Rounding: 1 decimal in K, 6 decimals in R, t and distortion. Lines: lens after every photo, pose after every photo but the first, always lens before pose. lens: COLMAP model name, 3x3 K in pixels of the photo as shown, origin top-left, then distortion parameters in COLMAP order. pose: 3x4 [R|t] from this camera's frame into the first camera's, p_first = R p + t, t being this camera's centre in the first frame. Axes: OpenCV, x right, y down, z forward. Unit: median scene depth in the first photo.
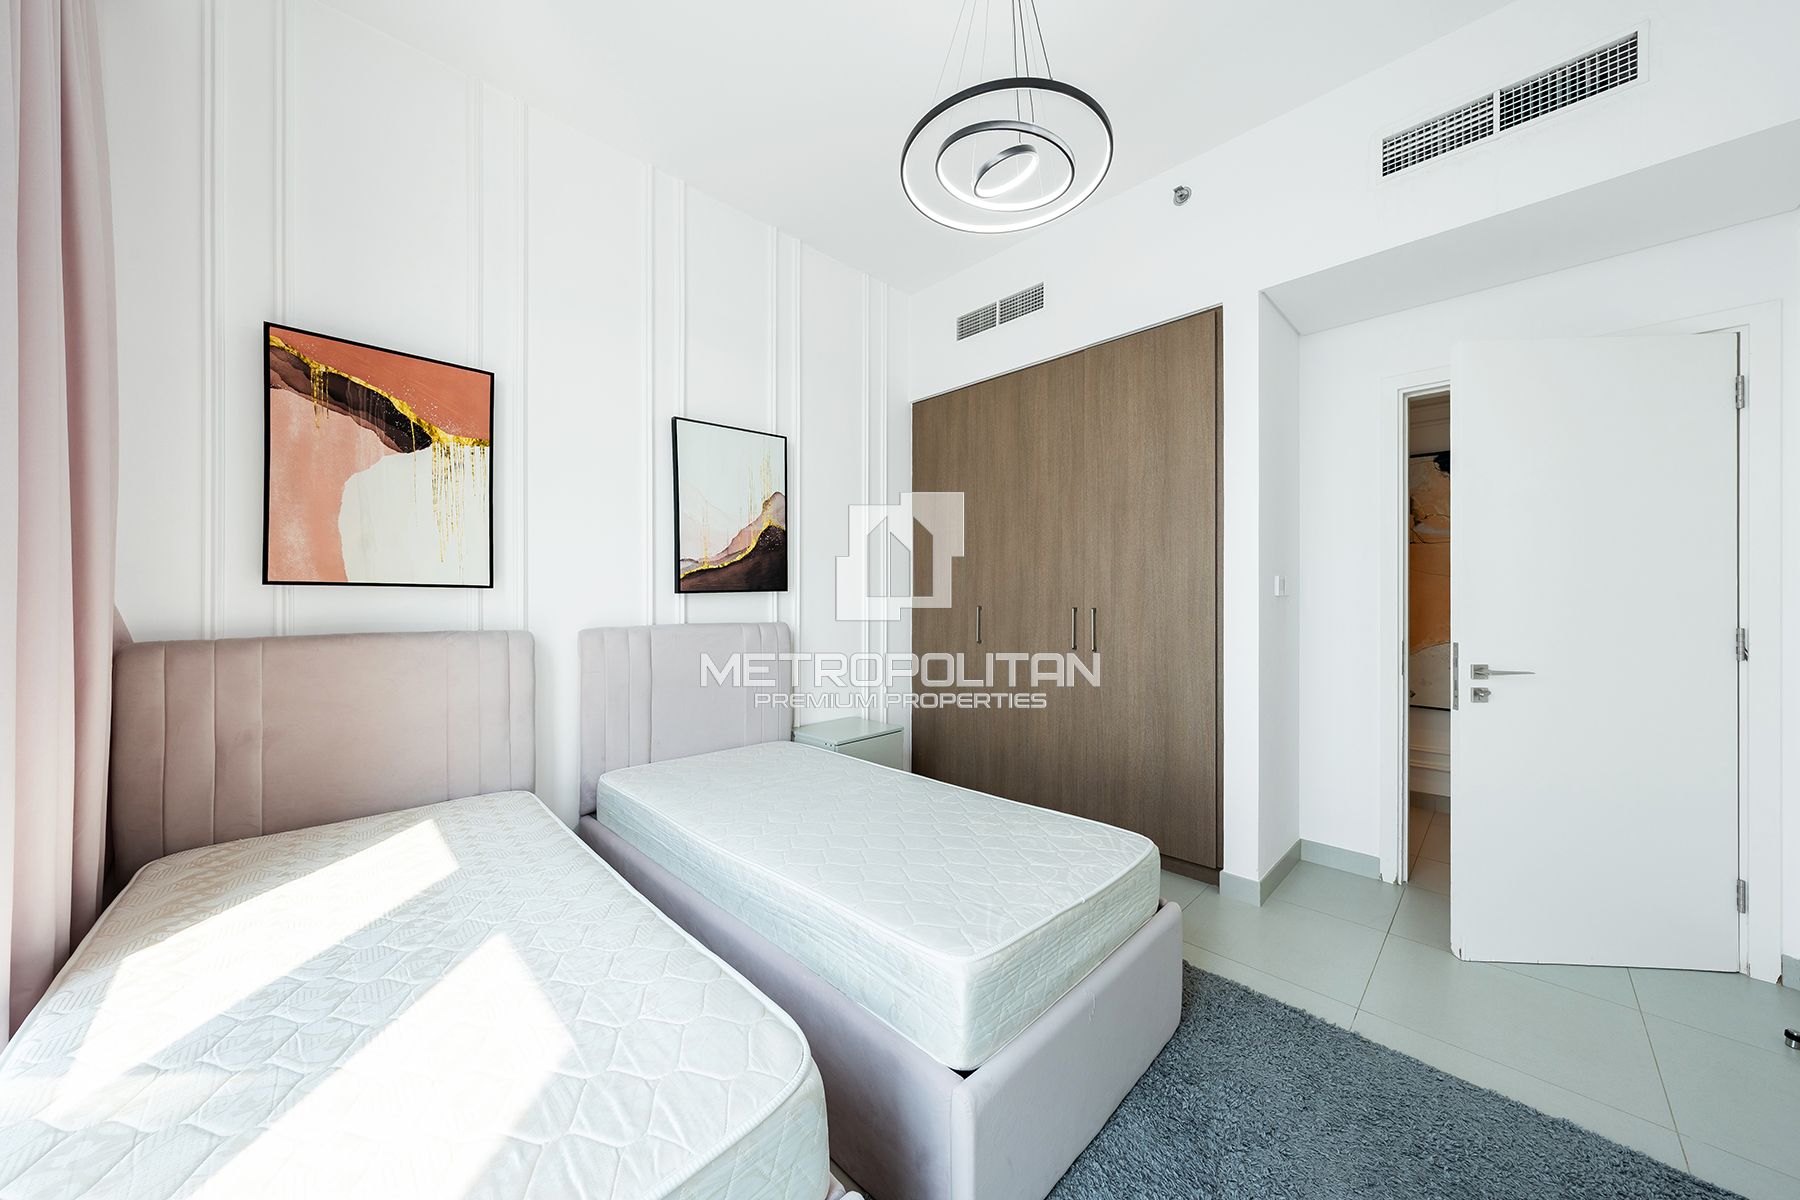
lens RADIAL K [[611.7, 0, 889.8], [0, 611.7, 594.3], [0, 0, 1]] dist [-0.002943, -0.000309]
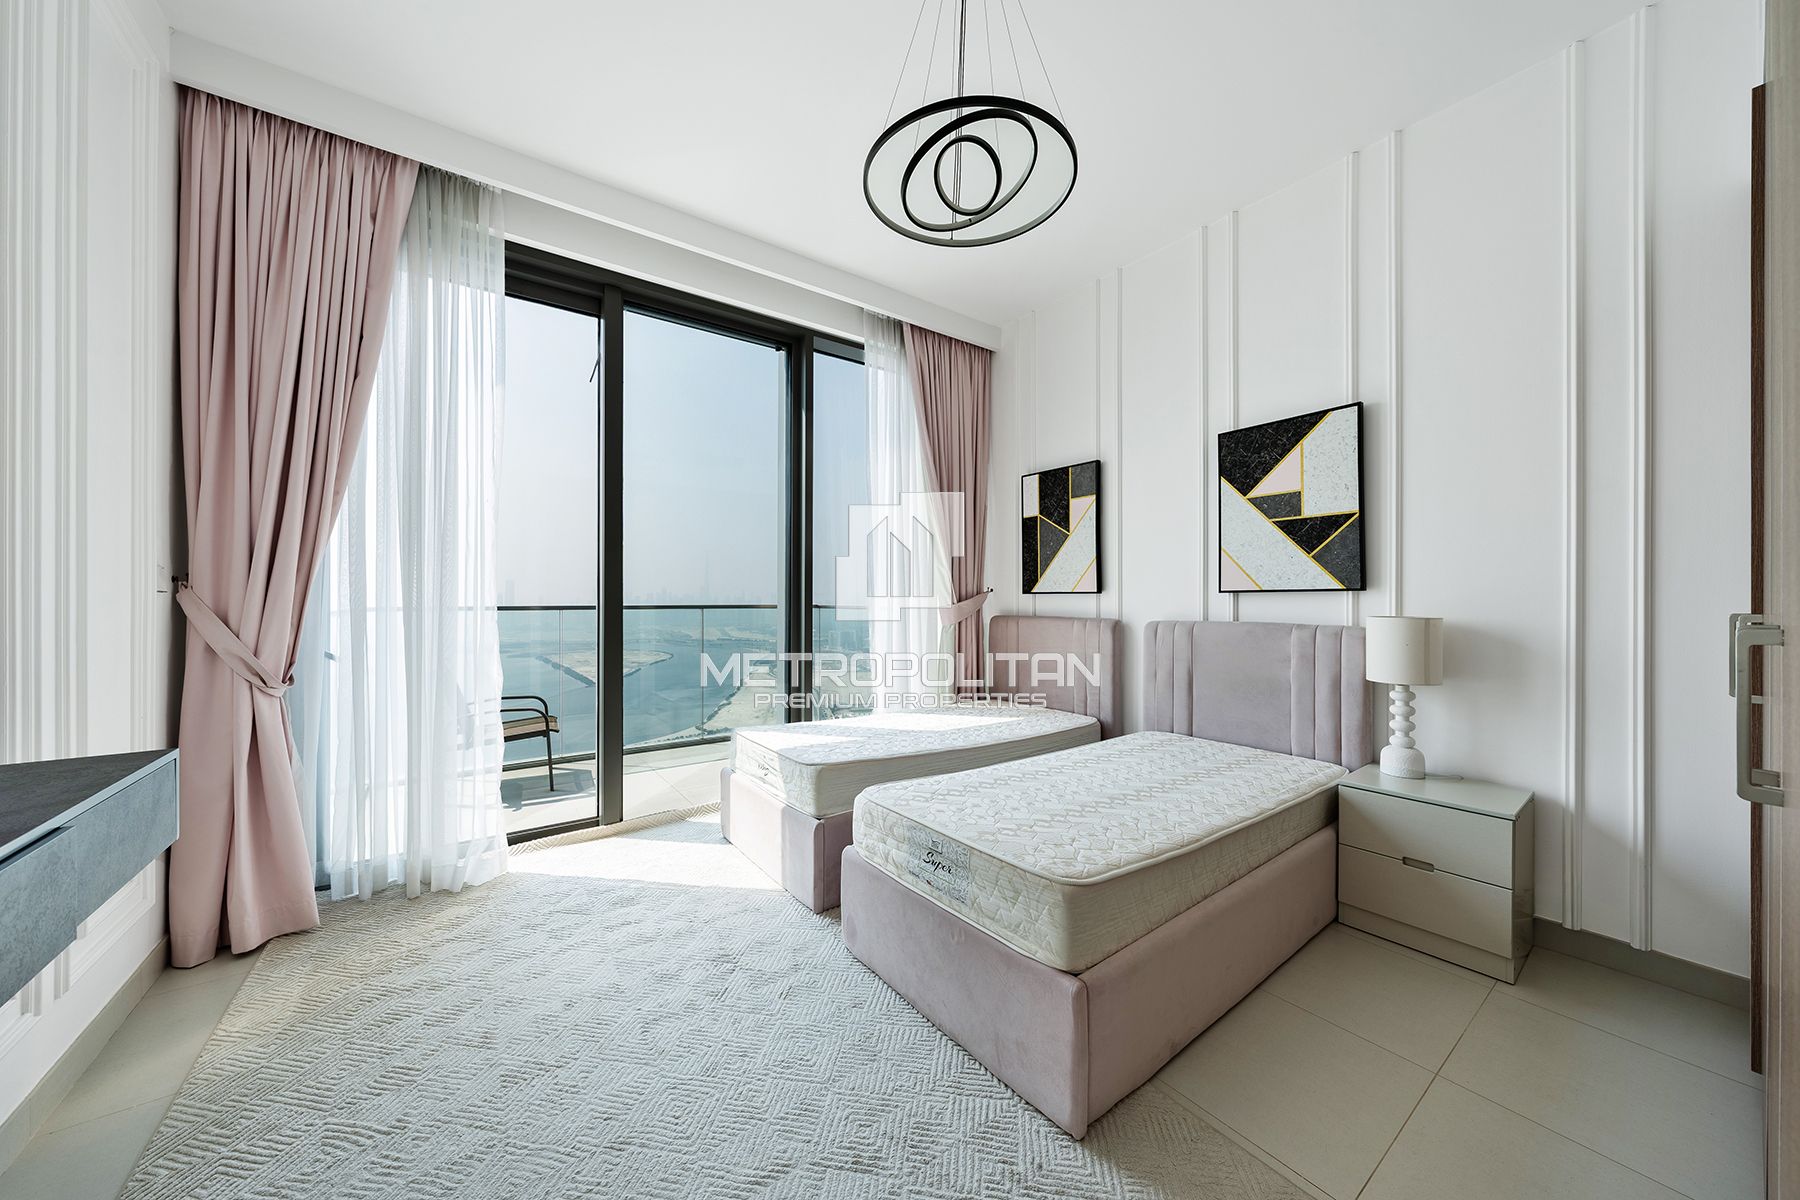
lens RADIAL K [[611.7, 0, 885.0], [0, 611.7, 607.0], [0, 0, 1]] dist [-0.002943, -0.000309]
pose [[-0.161736, 0.012171, -0.986759, 0.674077], [0.004532, 0.999923, 0.011590, 0.005439], [0.986824, -0.002597, -0.161778, 0.449854]]
